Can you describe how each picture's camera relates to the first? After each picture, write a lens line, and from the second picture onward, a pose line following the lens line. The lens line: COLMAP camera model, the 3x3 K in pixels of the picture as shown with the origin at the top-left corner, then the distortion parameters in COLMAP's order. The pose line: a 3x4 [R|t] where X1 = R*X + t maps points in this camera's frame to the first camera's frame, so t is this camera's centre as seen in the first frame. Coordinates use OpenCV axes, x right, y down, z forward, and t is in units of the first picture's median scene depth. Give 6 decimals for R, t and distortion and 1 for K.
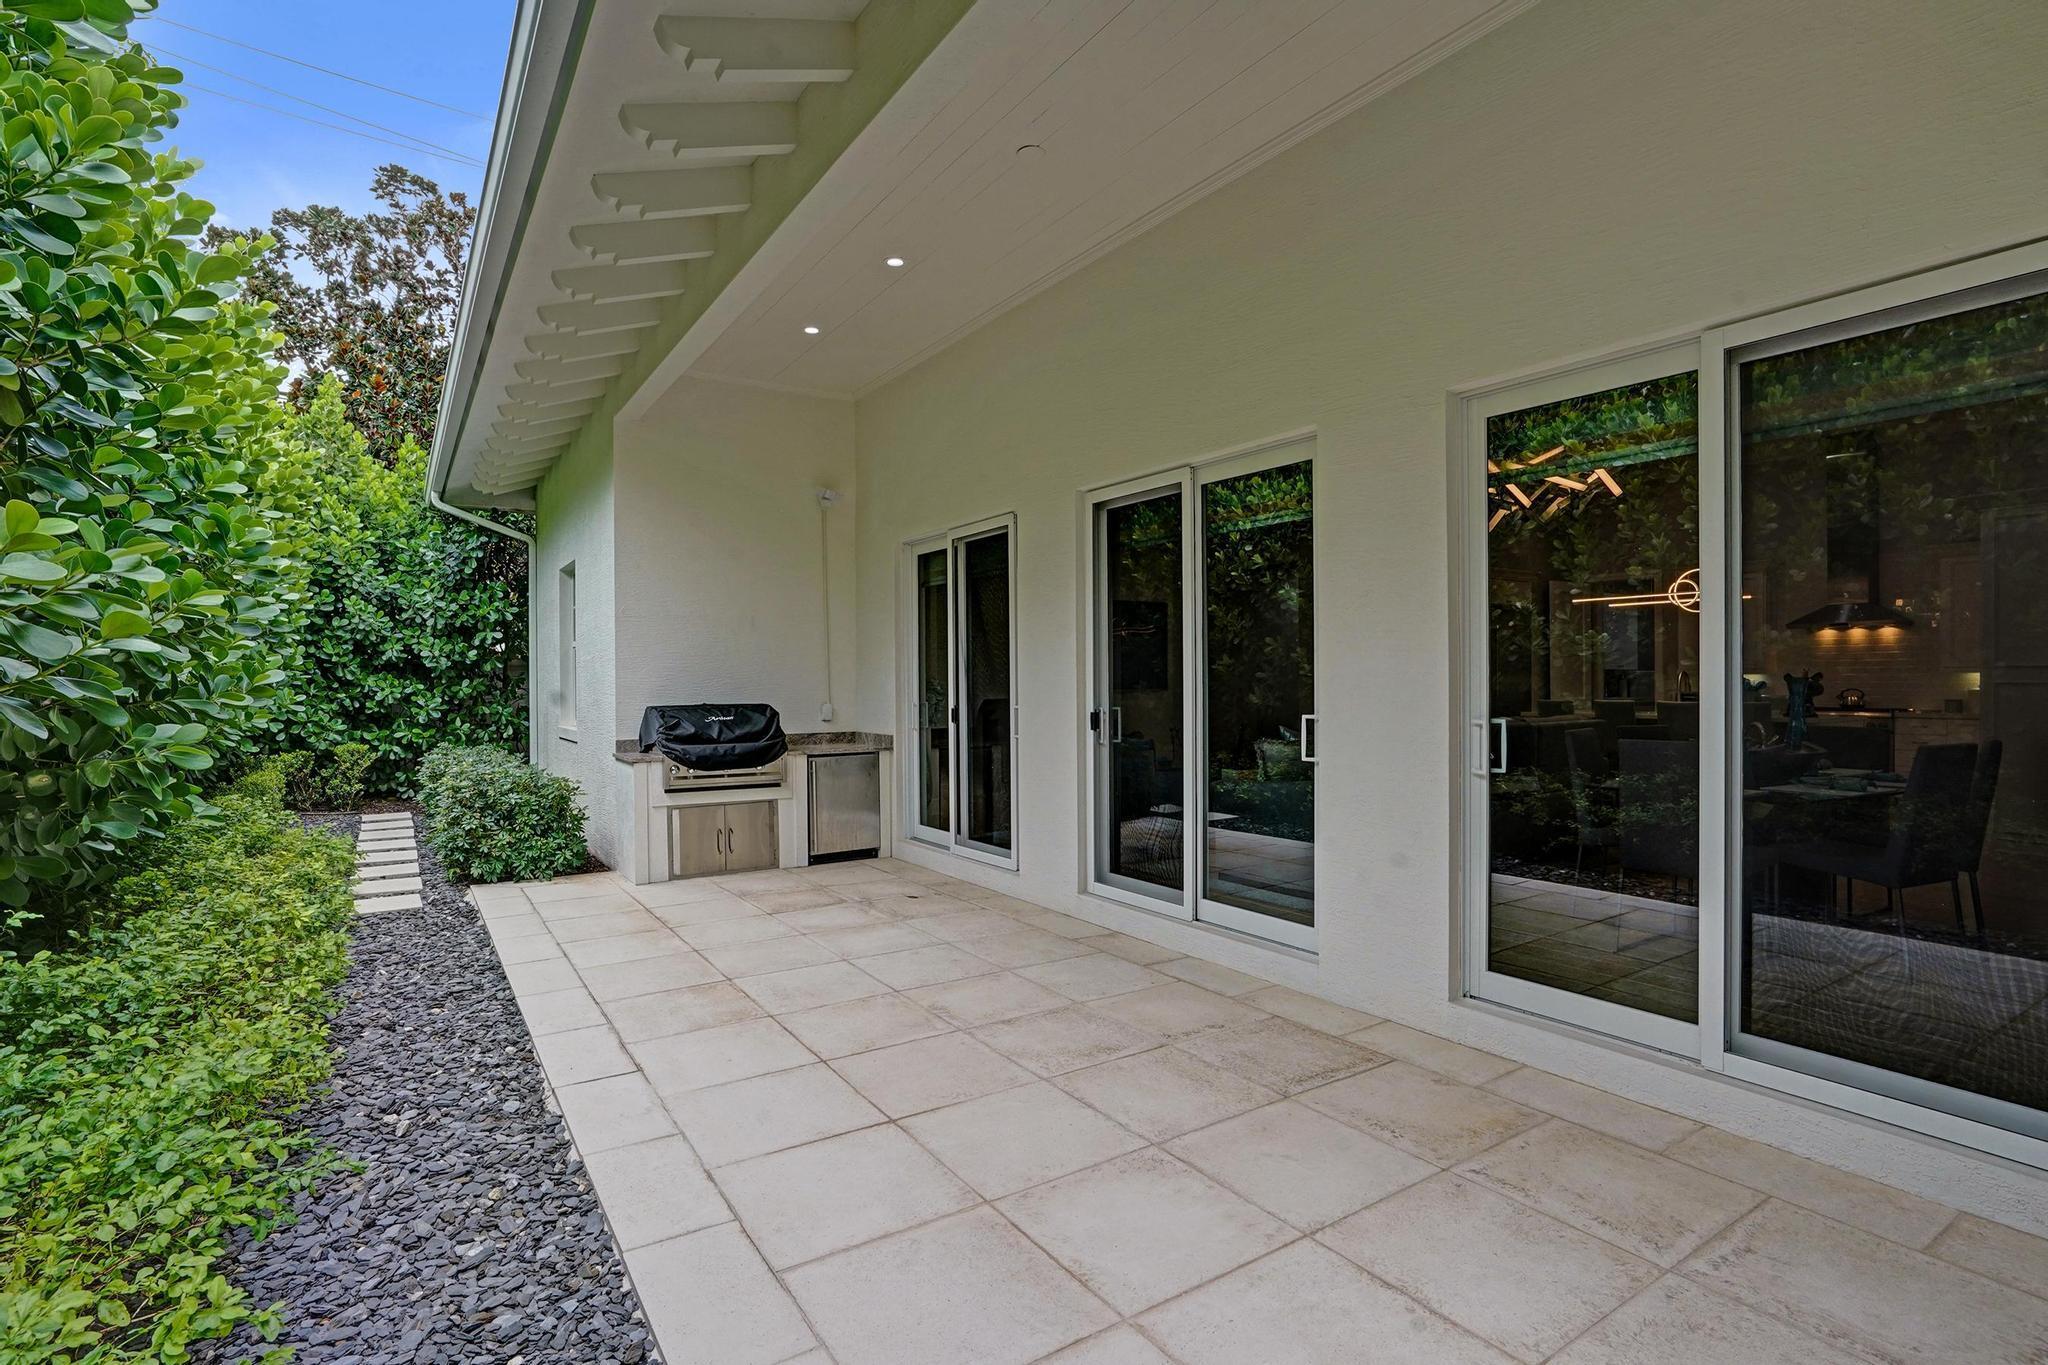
lens RADIAL K [[991.7, 0, 1033.8], [0, 991.7, 680.6], [0, 0, 1]] dist [-0.048431, 0.017625]
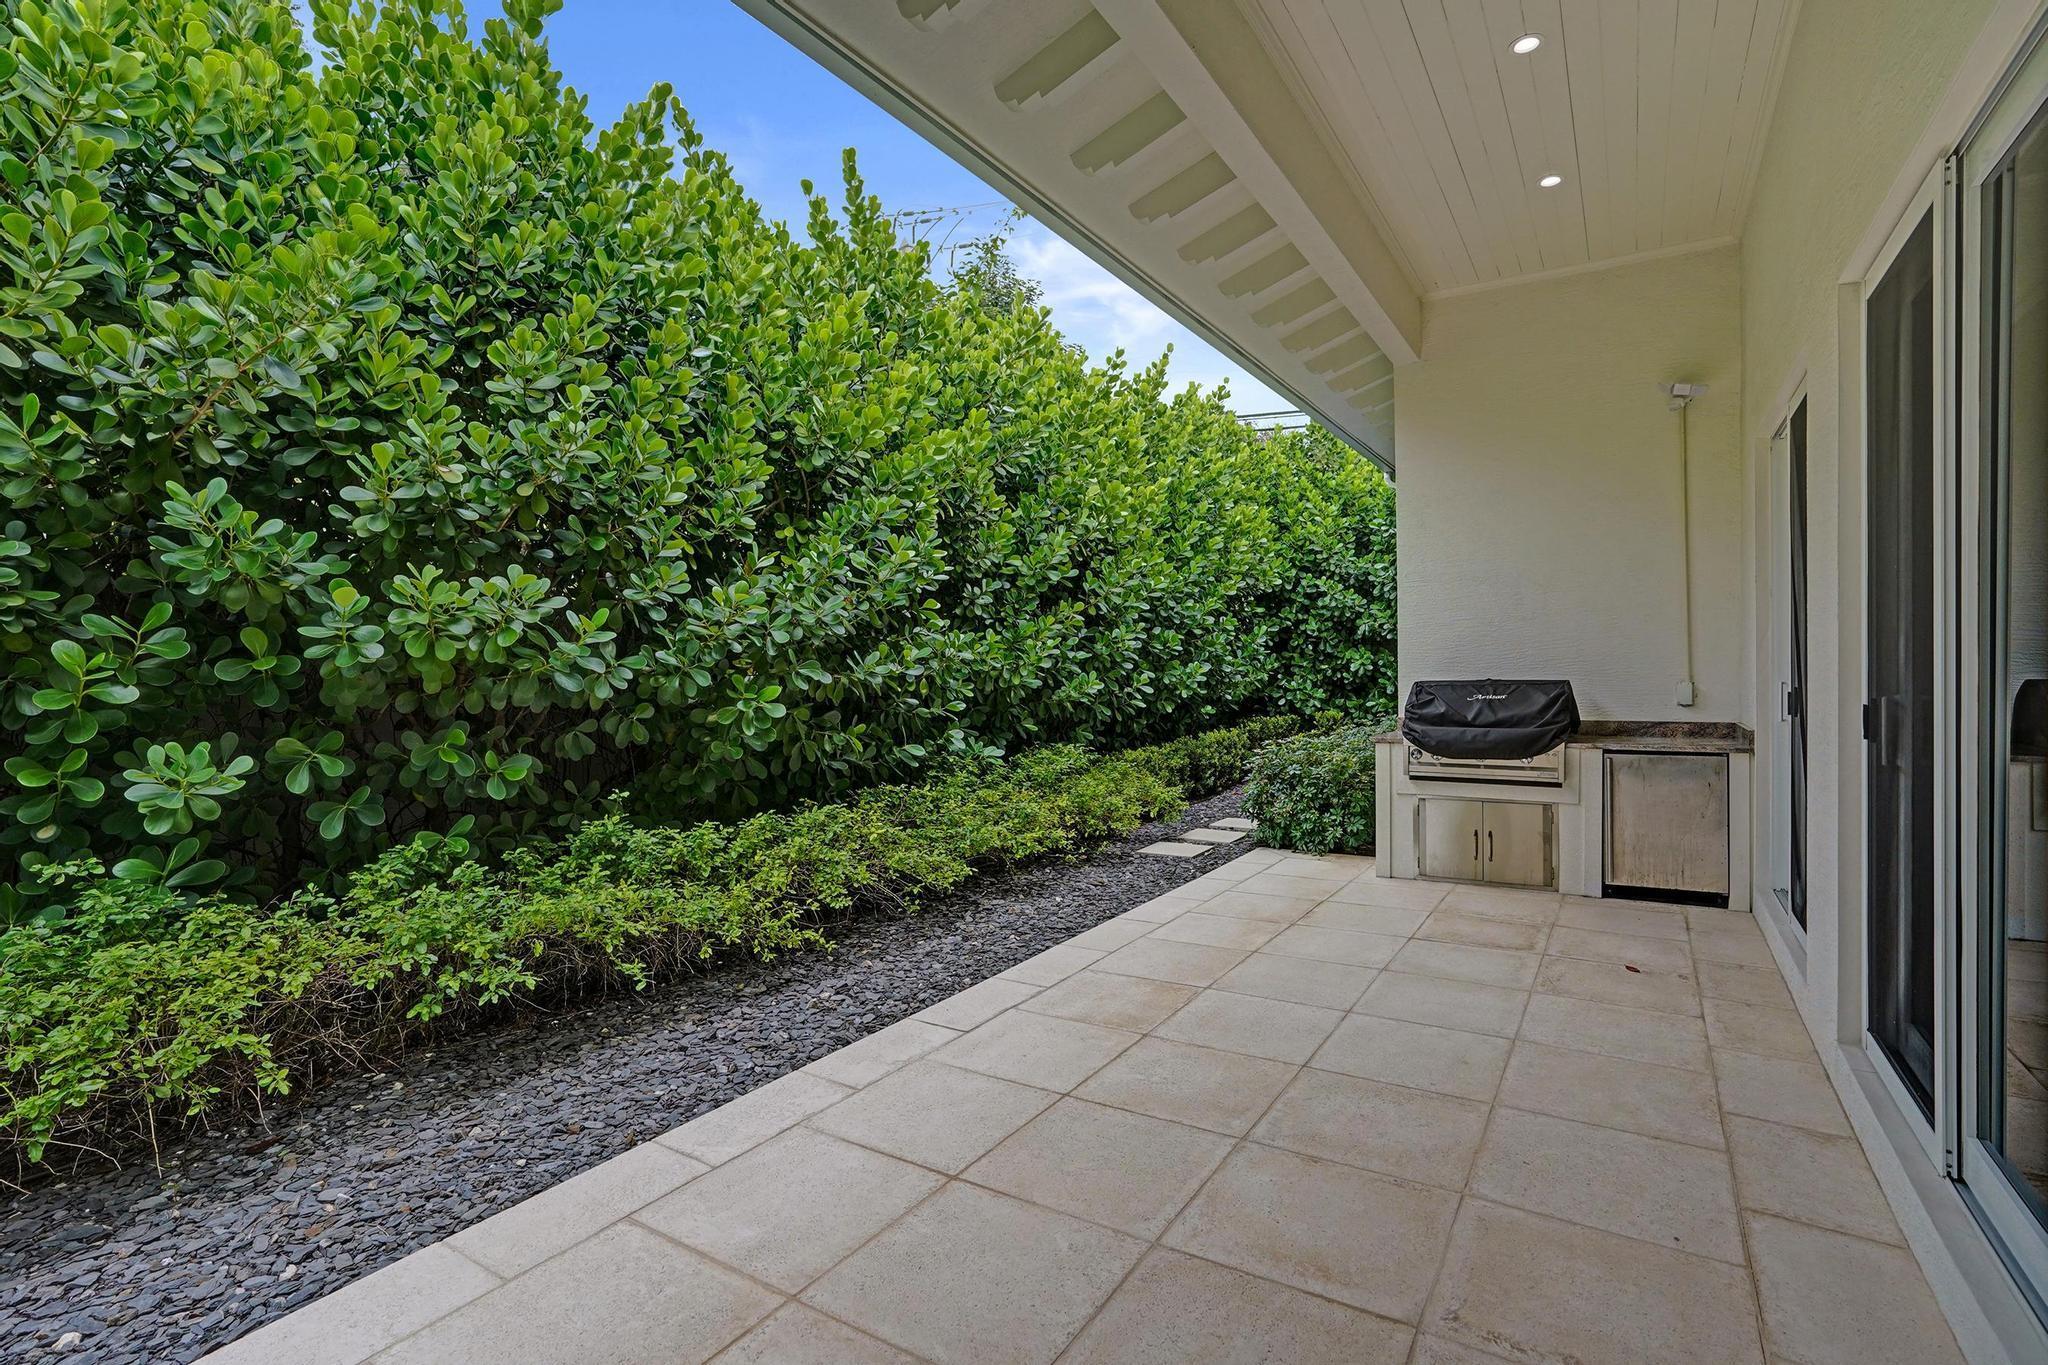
lens RADIAL K [[991.7, 0, 1026.4], [0, 991.7, 684.1], [0, 0, 1]] dist [-0.048431, 0.017625]
pose [[0.411858, 0.021332, -0.910999, 0.286590], [0.007167, 0.999619, 0.026647, 0.003195], [0.911220, -0.017504, 0.411548, 0.327799]]
